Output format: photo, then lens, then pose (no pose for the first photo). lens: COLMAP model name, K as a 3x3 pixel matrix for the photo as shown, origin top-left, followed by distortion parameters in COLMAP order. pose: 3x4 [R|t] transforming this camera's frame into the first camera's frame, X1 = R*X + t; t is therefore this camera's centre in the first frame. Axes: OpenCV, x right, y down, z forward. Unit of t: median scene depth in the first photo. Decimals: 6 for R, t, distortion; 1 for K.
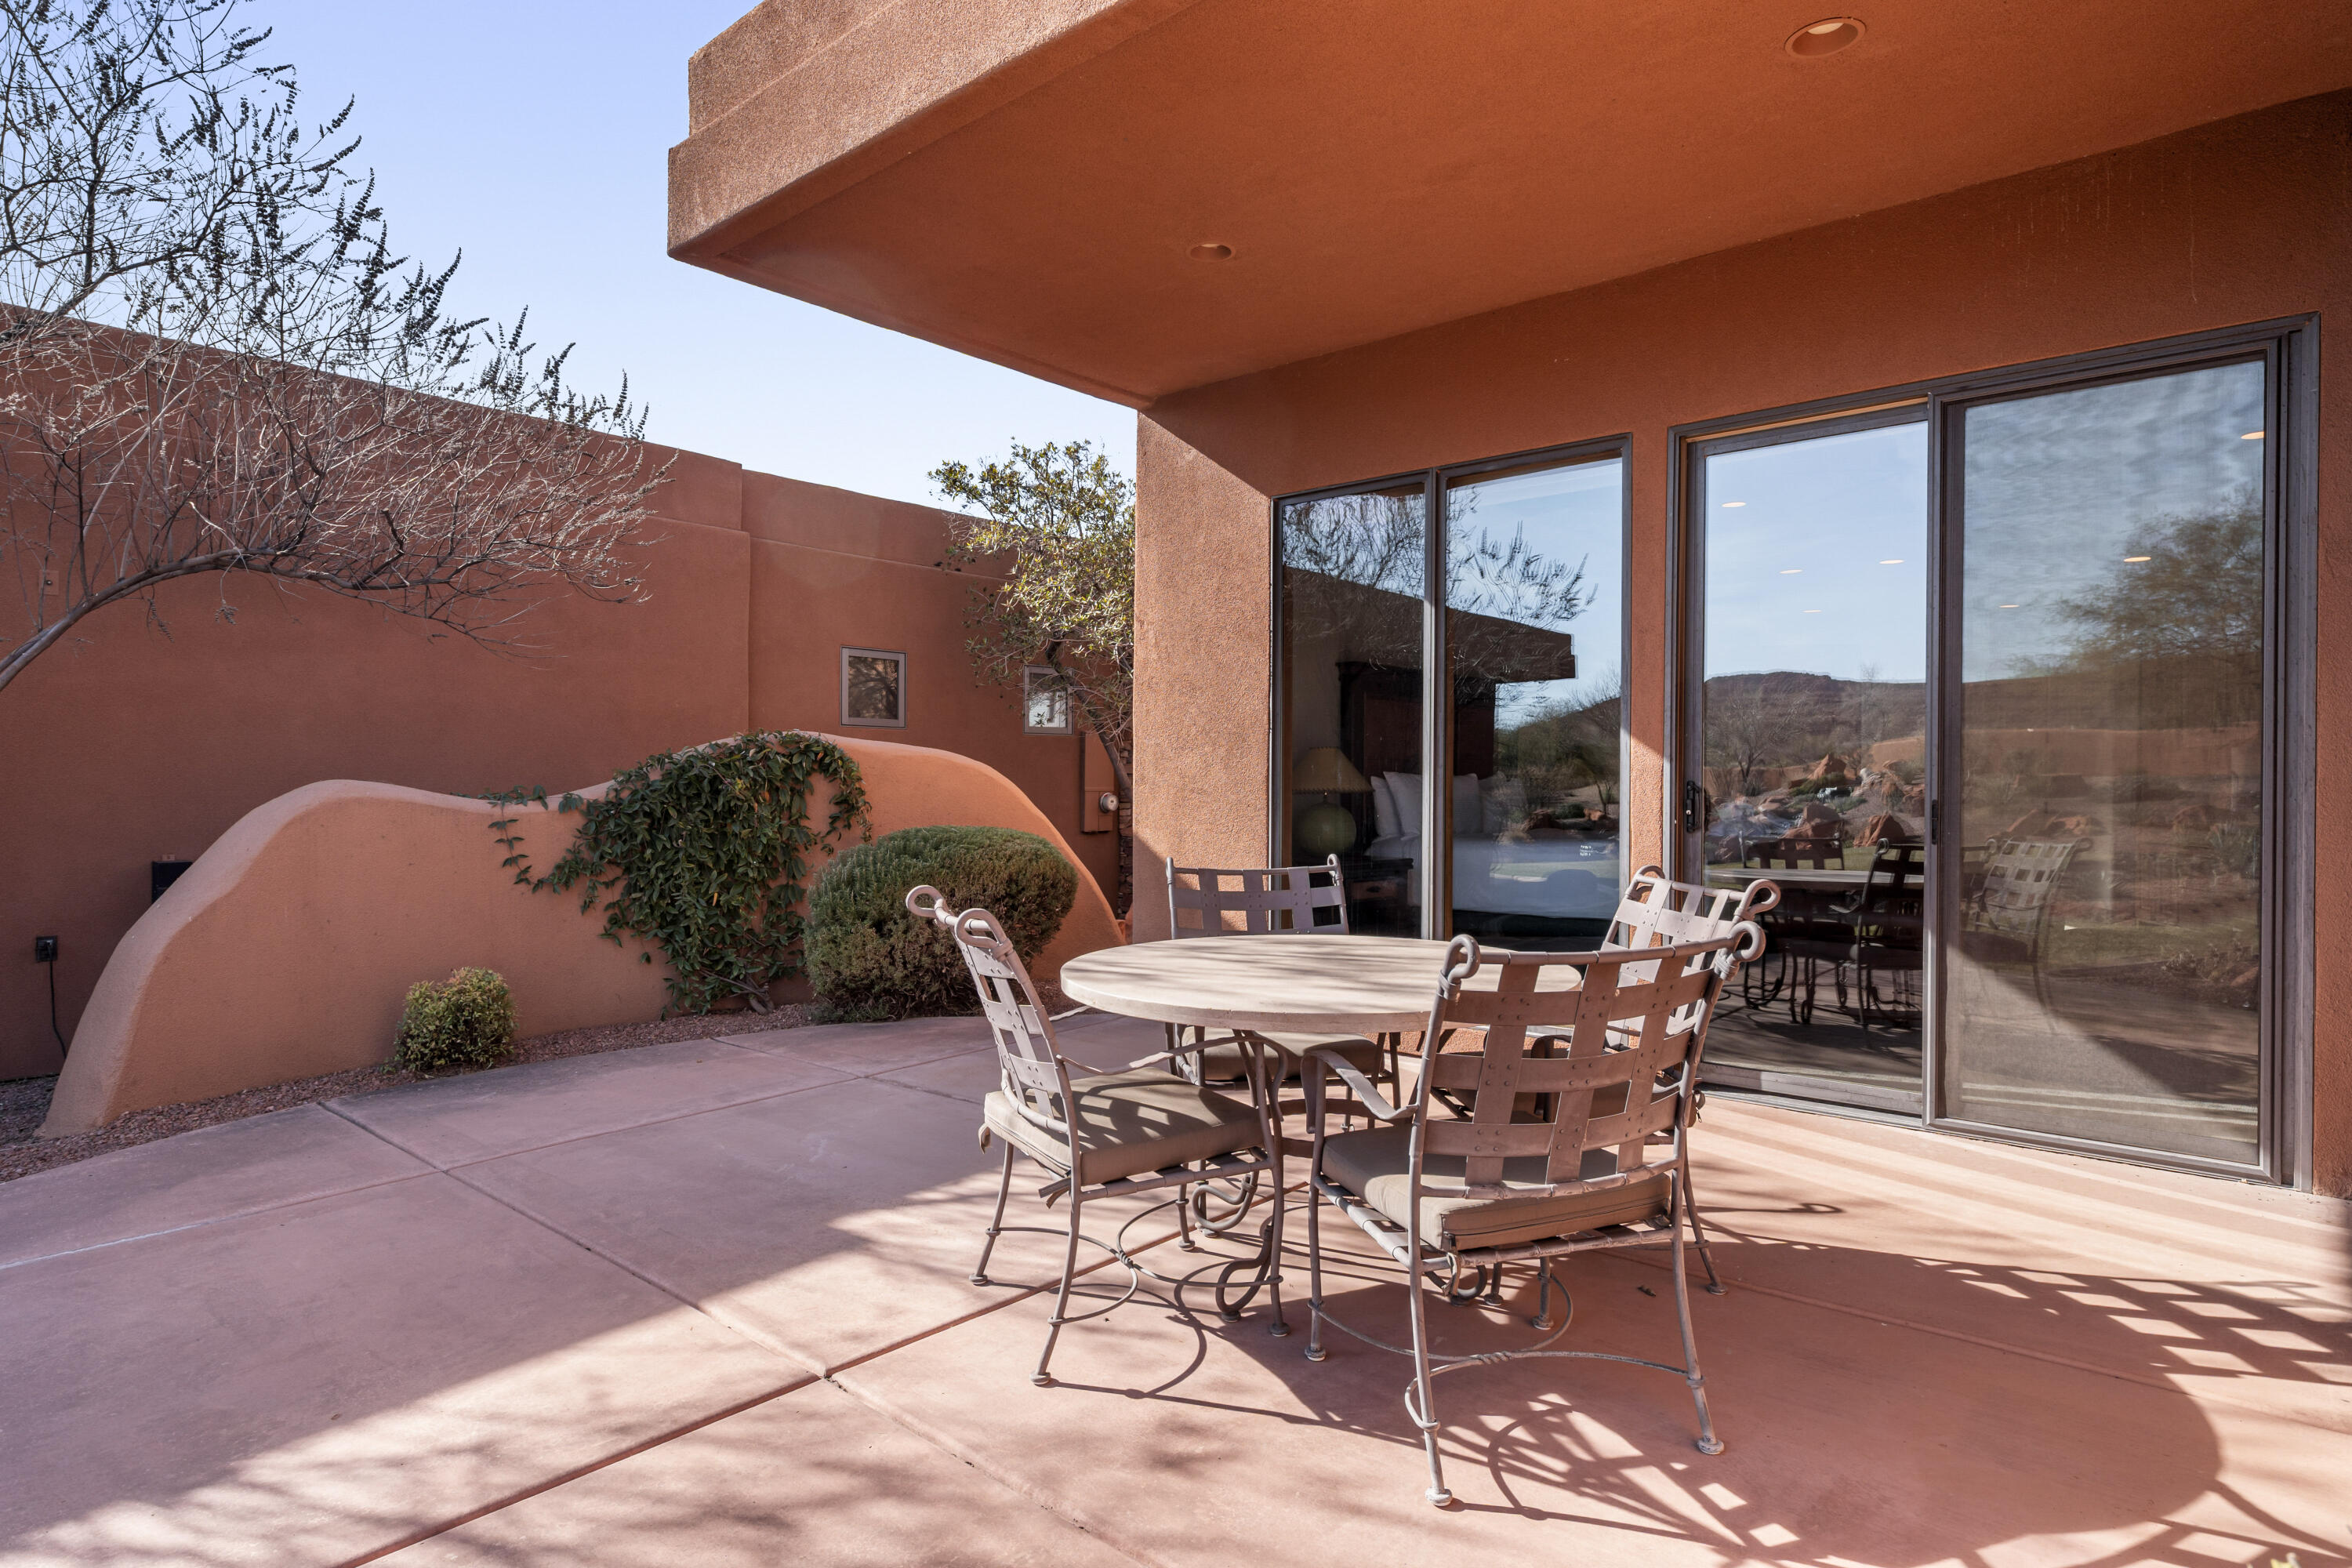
lens RADIAL K [[1215.0, 0, 1176.0], [0, 1215.0, 784.0], [0, 0, 1]] dist [0.022861, -0.000104]
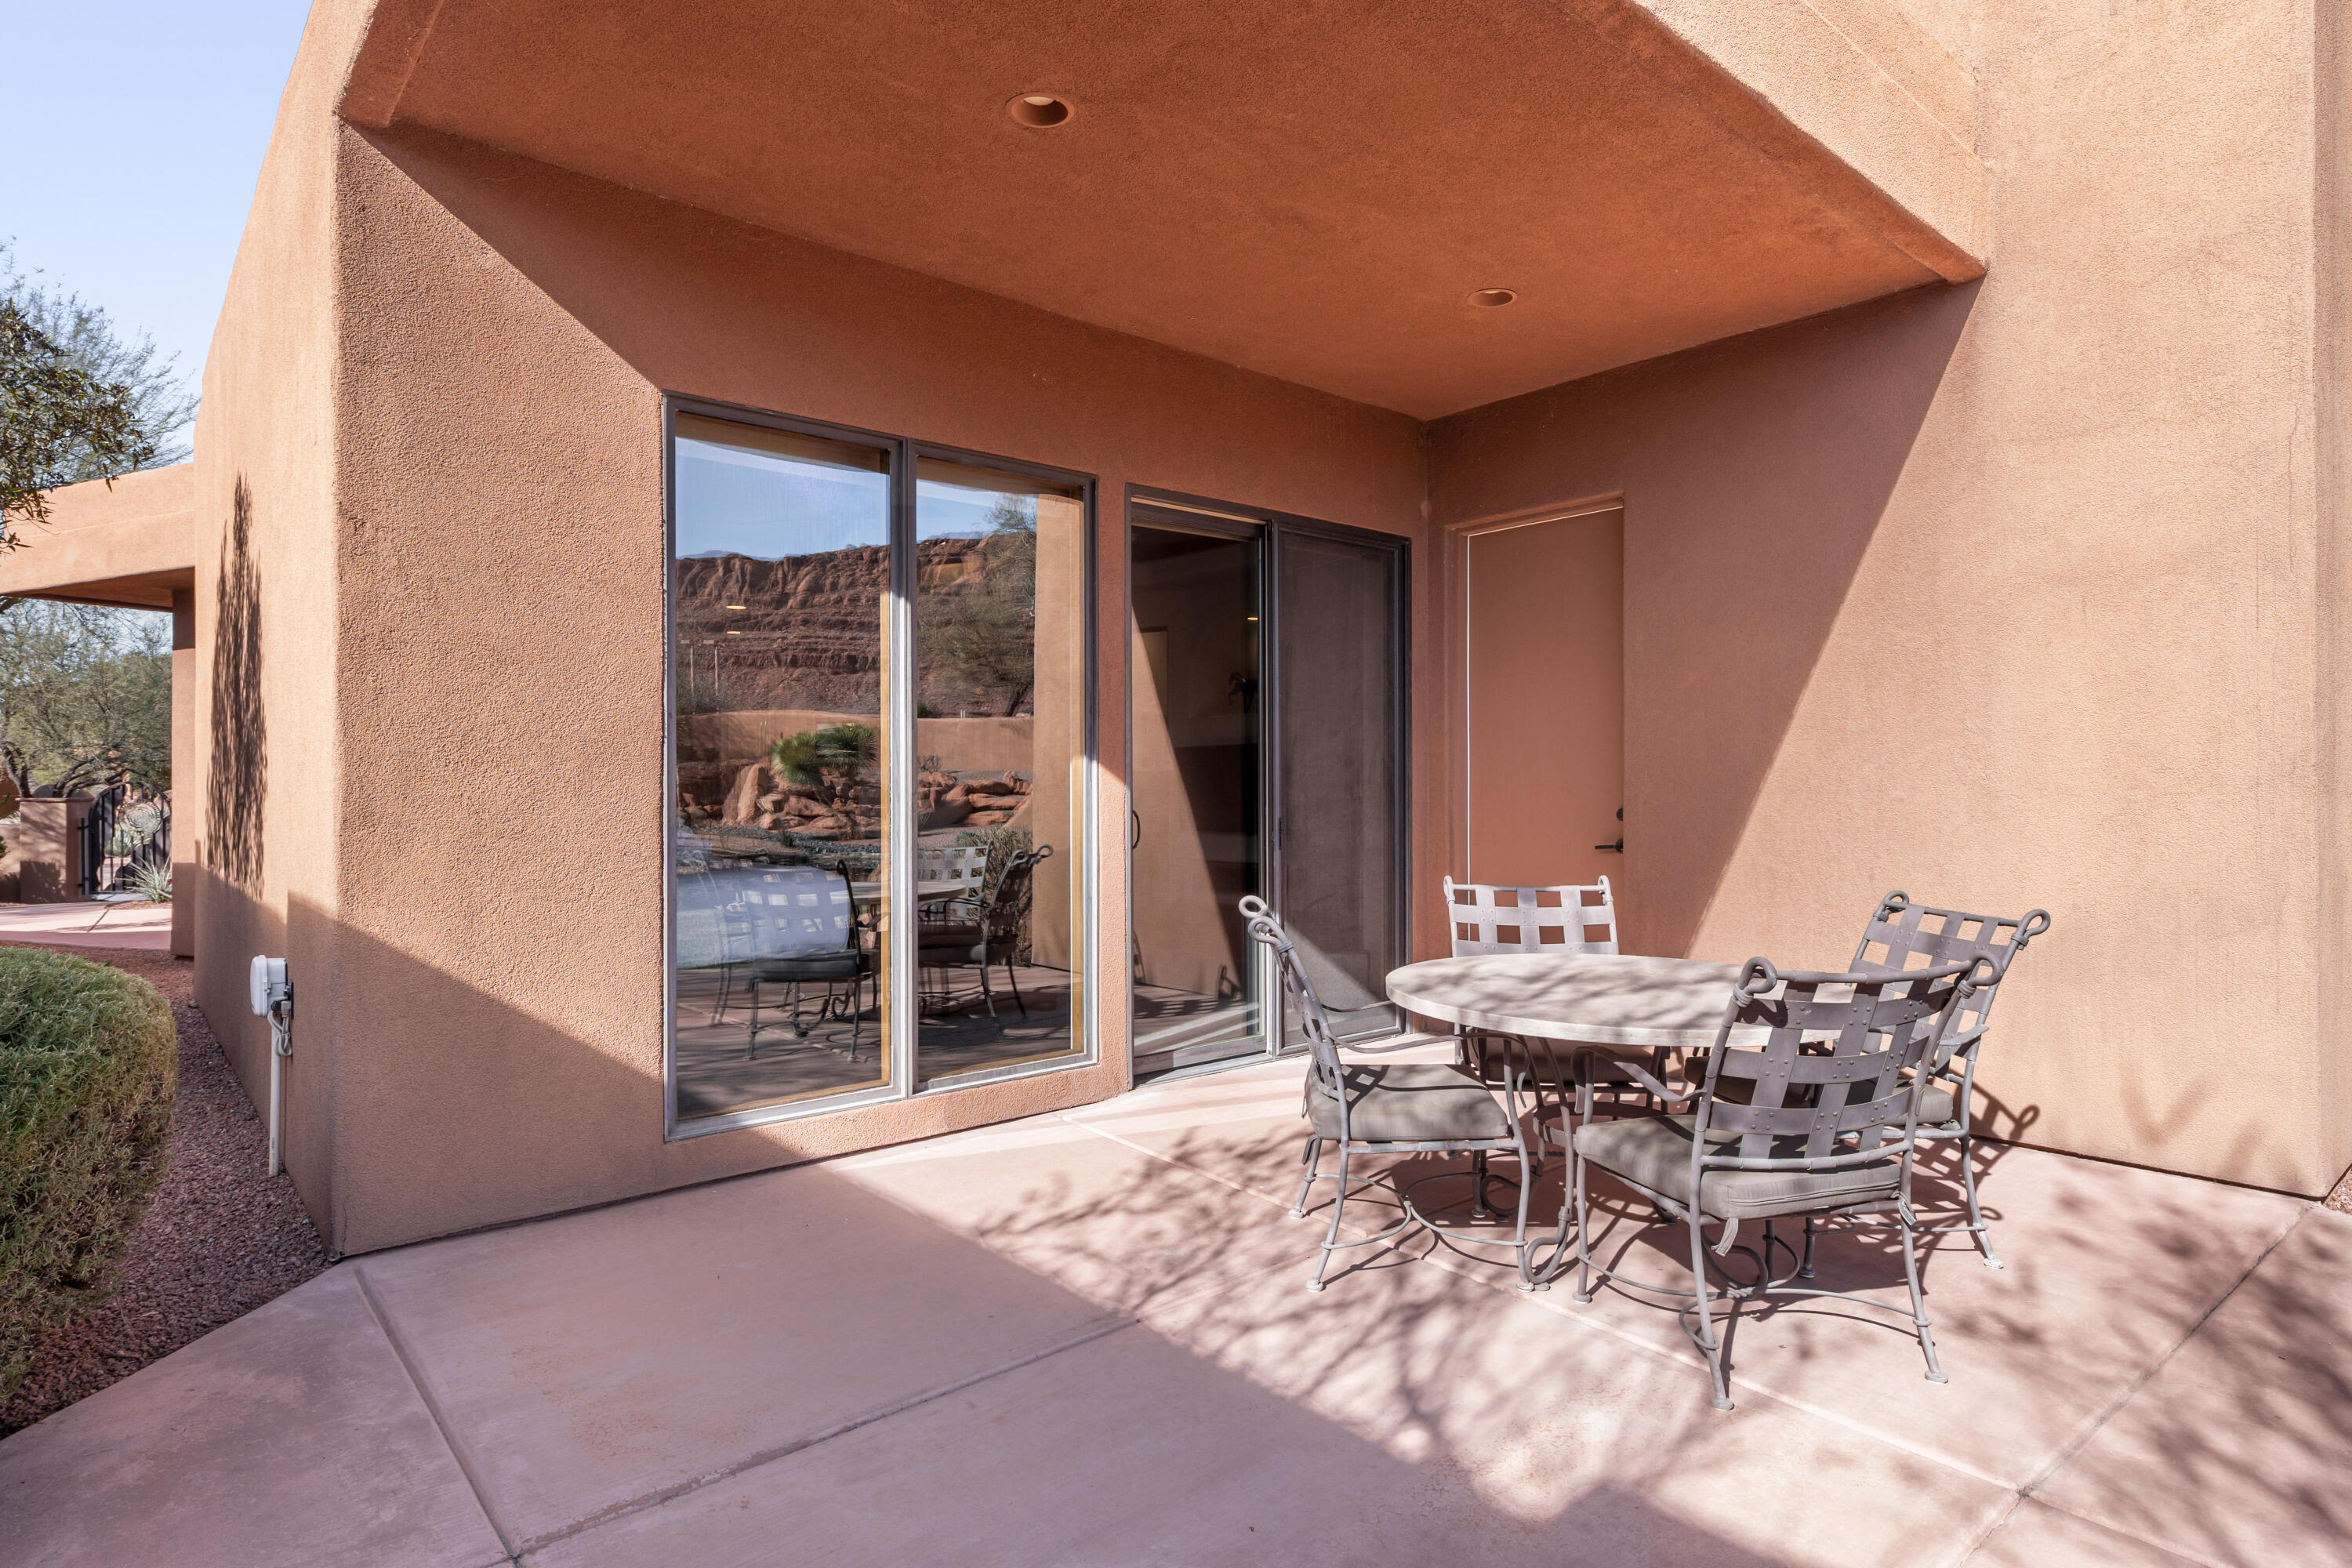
lens RADIAL K [[1258.5, 0, 1176.0], [0, 1258.5, 784.0], [0, 0, 1]] dist [-0.004052, -0.000828]
pose [[0.186305, 0.008543, 0.982455, -1.155714], [0.011837, 0.999870, -0.010939, -0.020106], [-0.982421, 0.013667, 0.186180, 1.270559]]
